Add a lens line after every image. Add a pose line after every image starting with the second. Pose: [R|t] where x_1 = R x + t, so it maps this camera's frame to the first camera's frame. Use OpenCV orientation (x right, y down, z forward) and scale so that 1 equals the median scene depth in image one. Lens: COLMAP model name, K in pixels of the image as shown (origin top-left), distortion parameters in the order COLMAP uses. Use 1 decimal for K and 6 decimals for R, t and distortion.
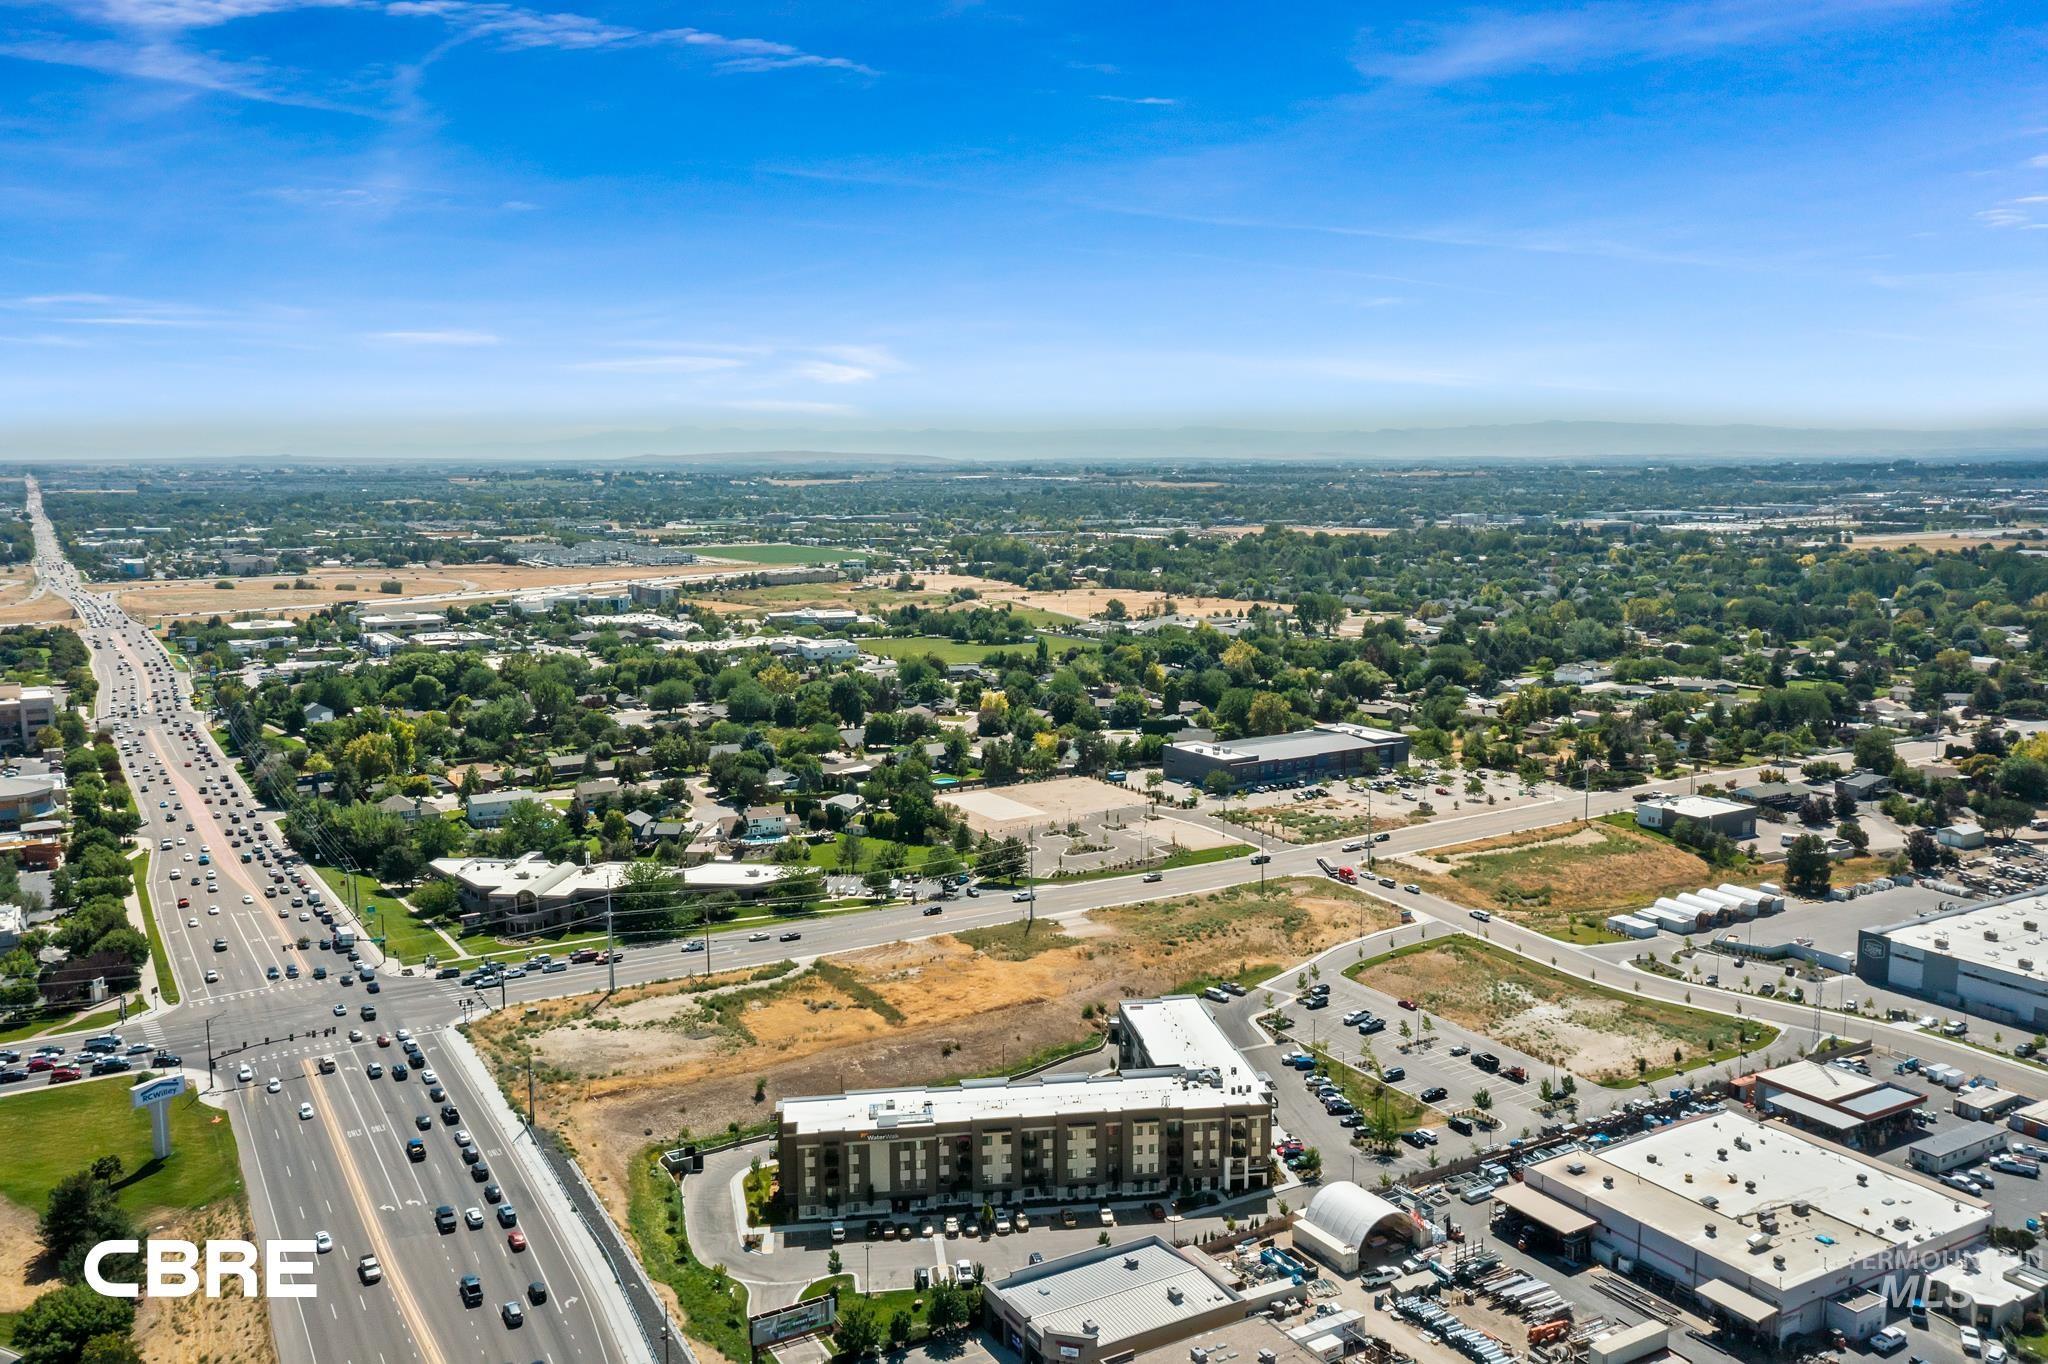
lens RADIAL K [[1636.7, 0, 1024.0], [0, 1636.7, 682.0], [0, 0, 1]] dist [0.047073, 0.000578]
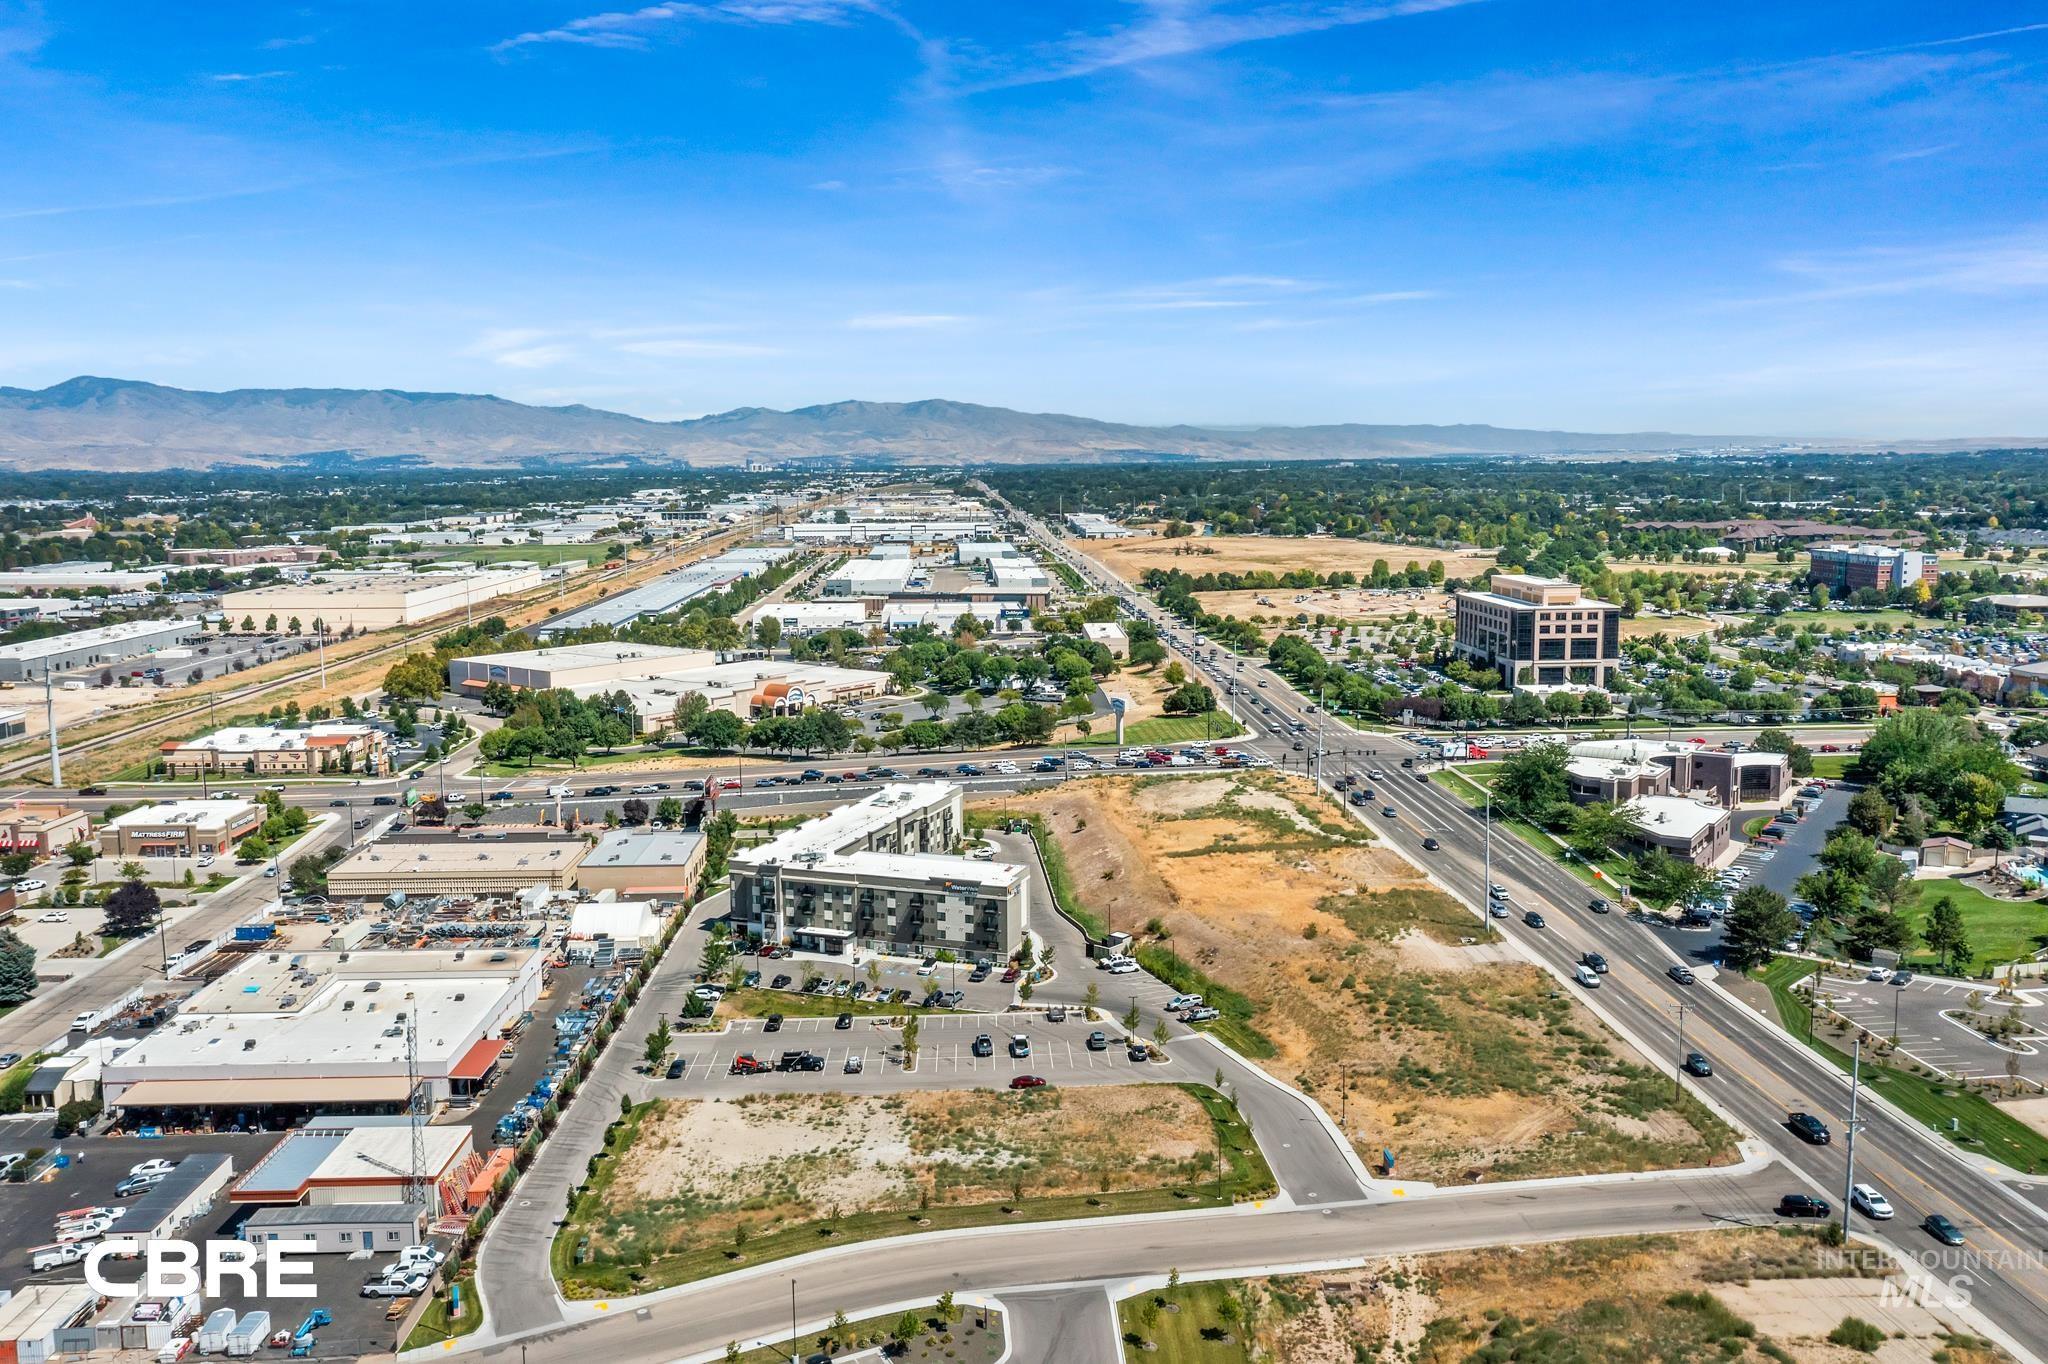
lens RADIAL K [[1601.6, 0, 1024.0], [0, 1601.6, 682.0], [0, 0, 1]] dist [0.005848, 0.003639]
pose [[-0.467987, 0.125966, -0.874712, 0.773585], [-0.111952, 0.973365, 0.200069, -0.080426], [0.876616, 0.191555, -0.441420, 1.270308]]
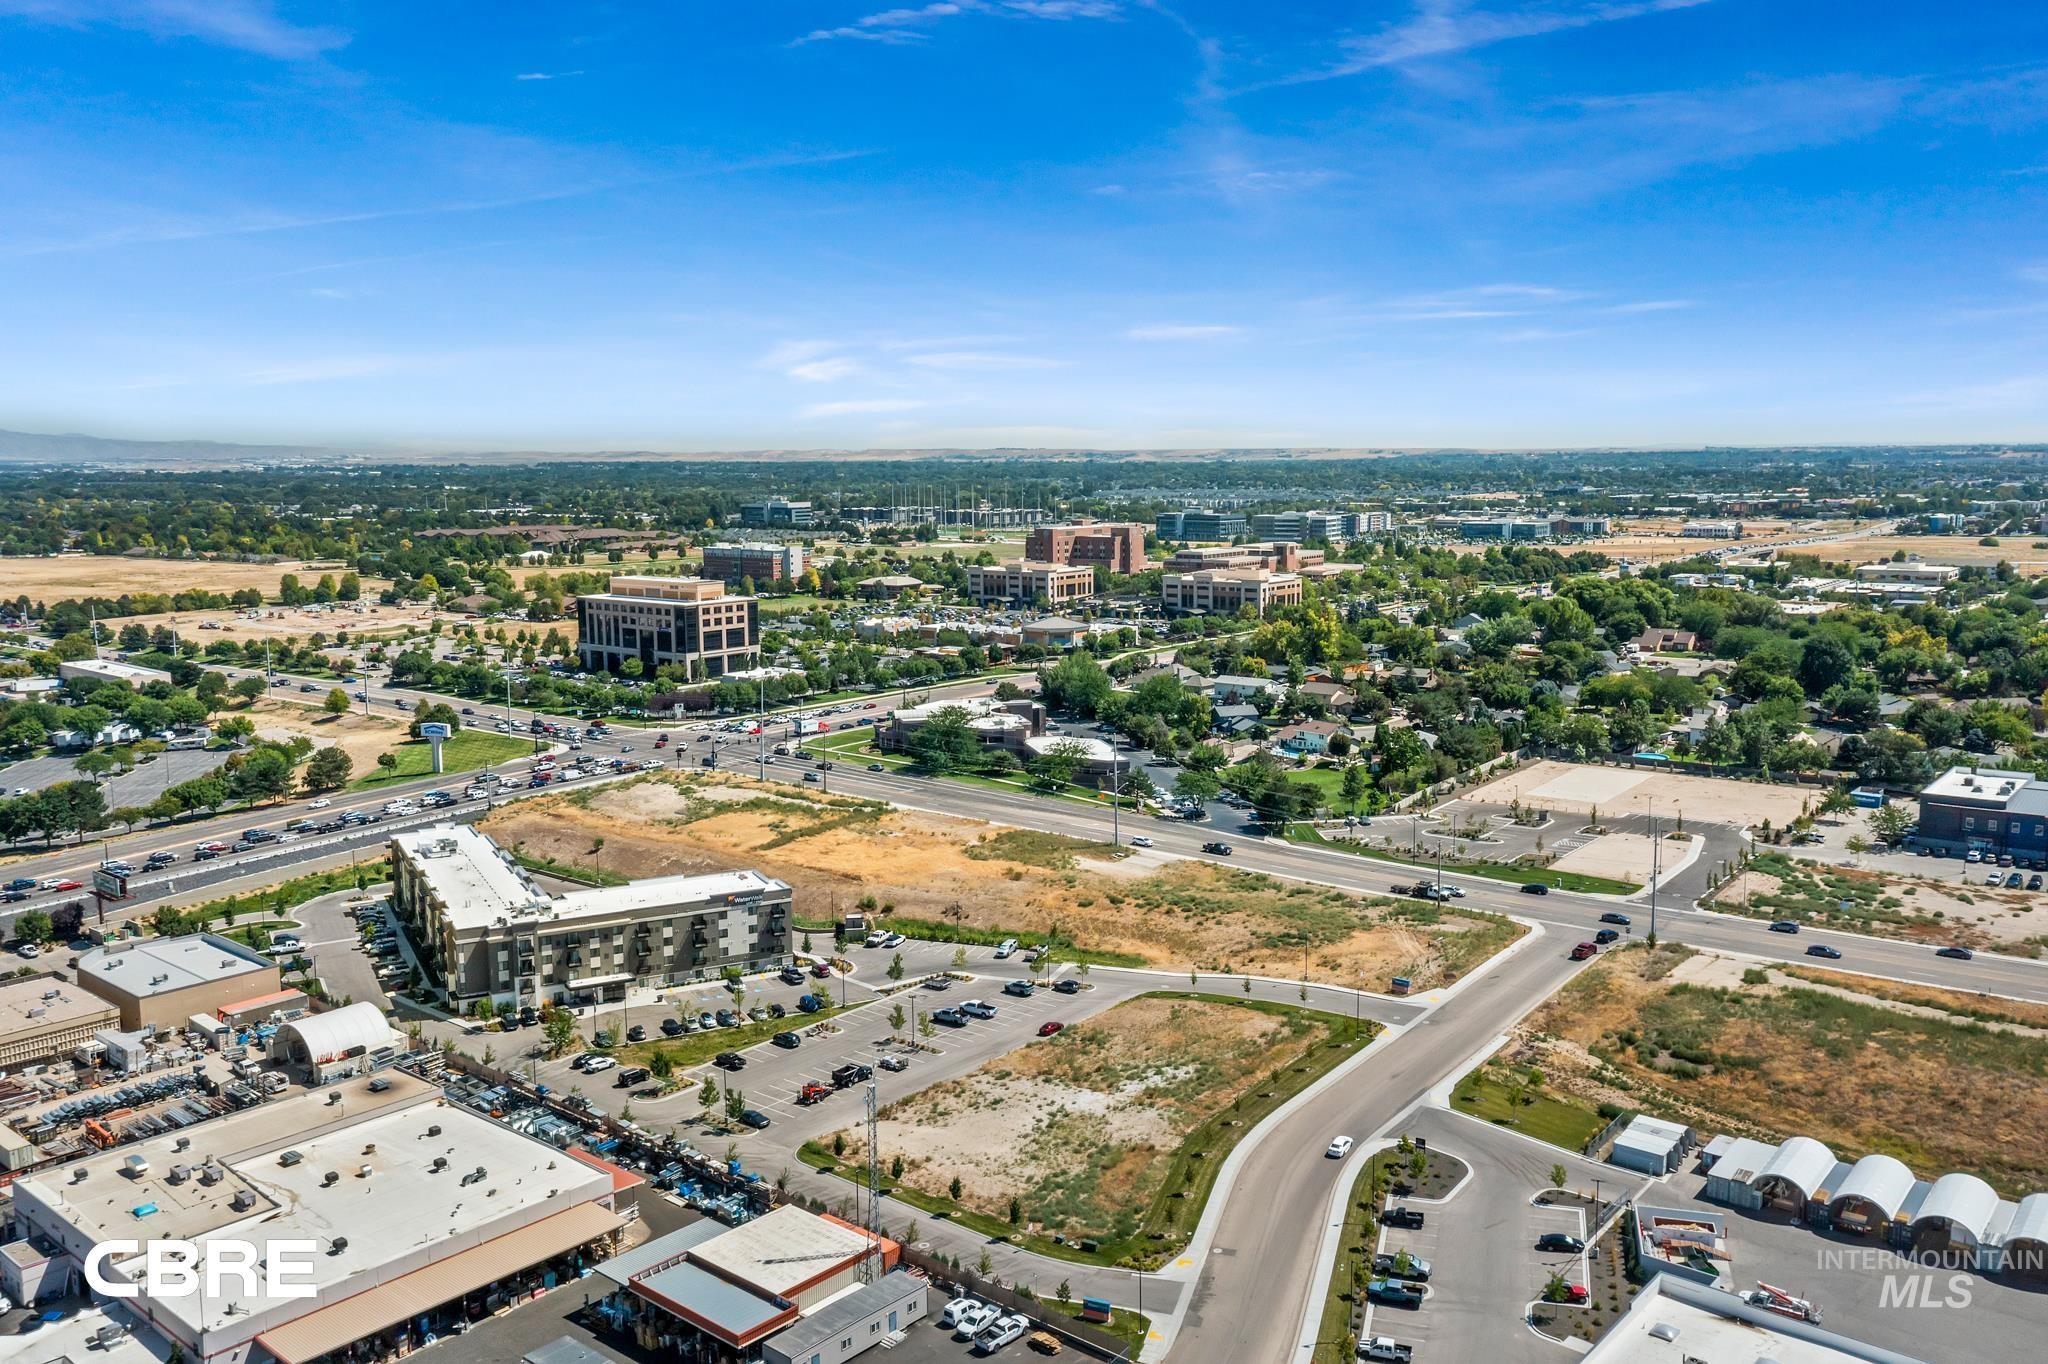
lens RADIAL K [[1569.5, 0, 1024.4], [0, 1569.5, 809.3], [0, 0, 1]] dist [-0.002294, 0.000356]
pose [[0.327945, 0.202986, -0.922631, 0.844142], [-0.122237, 0.977550, 0.171620, -0.008065], [0.936755, 0.056498, 0.345396, 0.770947]]
